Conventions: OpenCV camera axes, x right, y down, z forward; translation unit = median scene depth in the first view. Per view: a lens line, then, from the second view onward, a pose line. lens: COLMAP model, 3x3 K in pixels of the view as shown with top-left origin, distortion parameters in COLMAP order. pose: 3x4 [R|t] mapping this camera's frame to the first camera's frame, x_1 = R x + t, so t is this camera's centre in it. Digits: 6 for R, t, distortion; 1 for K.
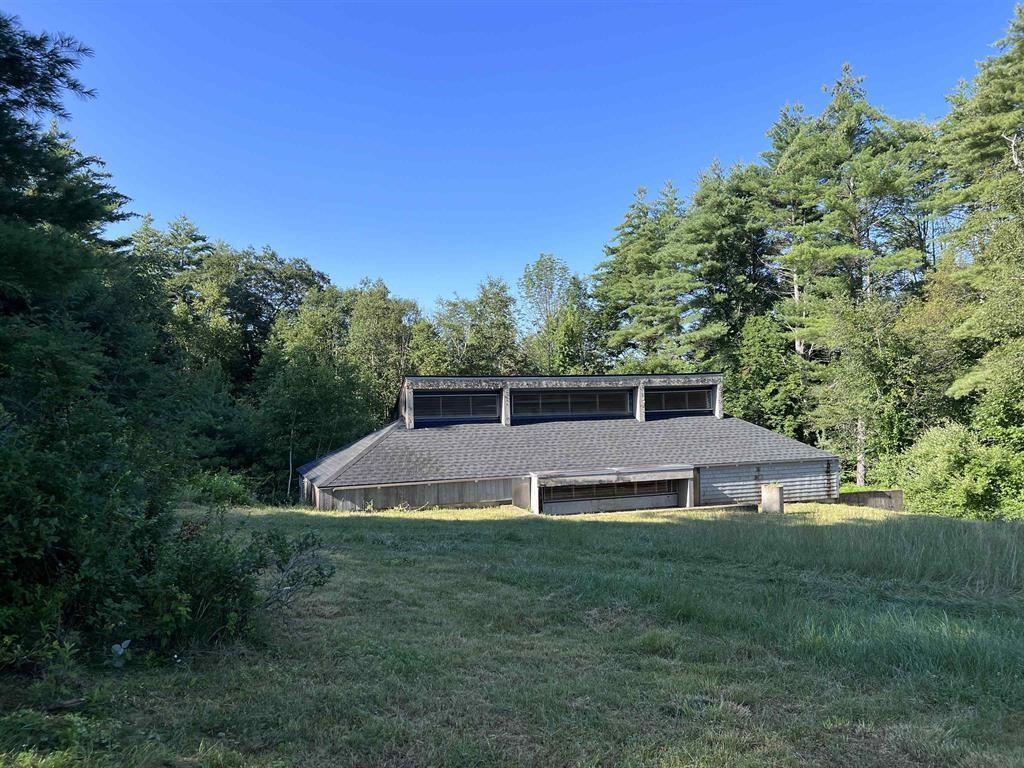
lens RADIAL K [[766.8, 0, 514.4], [0, 766.8, 384.4], [0, 0, 1]] dist [0.003131, 0.002324]
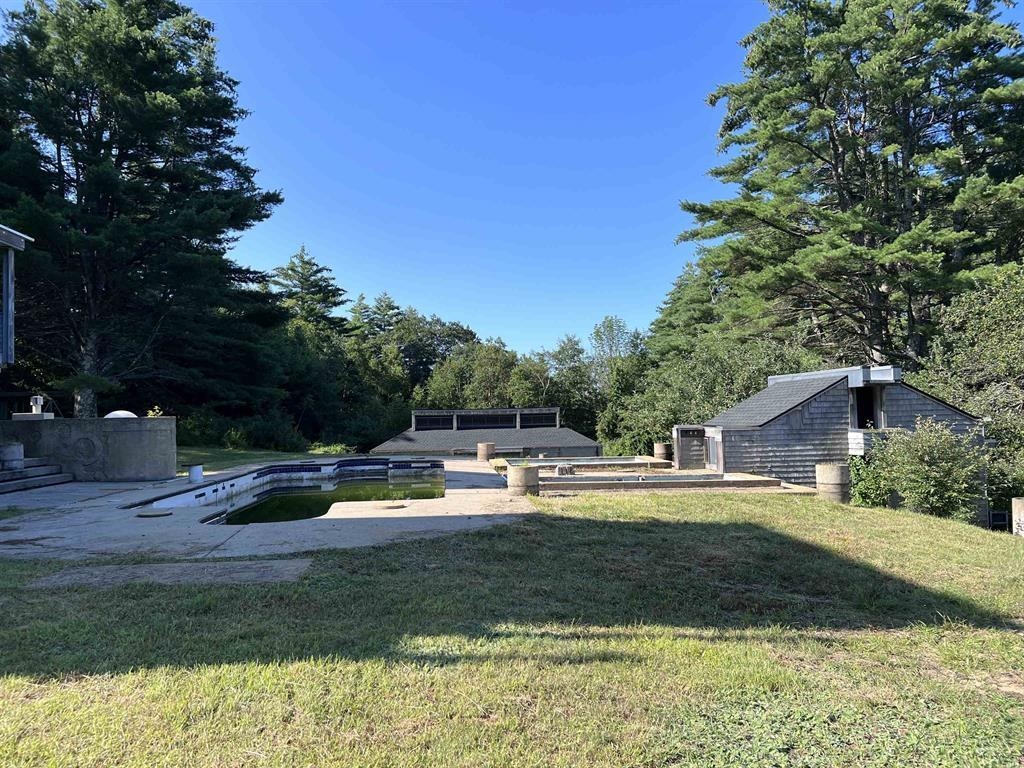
lens RADIAL K [[766.8, 0, 510.6], [0, 766.8, 385.4], [0, 0, 1]] dist [0.003131, 0.002324]
pose [[0.956653, -0.017681, -0.290693, 0.270834], [0.010103, 0.999569, -0.027551, -0.005742], [0.291055, 0.023420, 0.956420, -0.390399]]
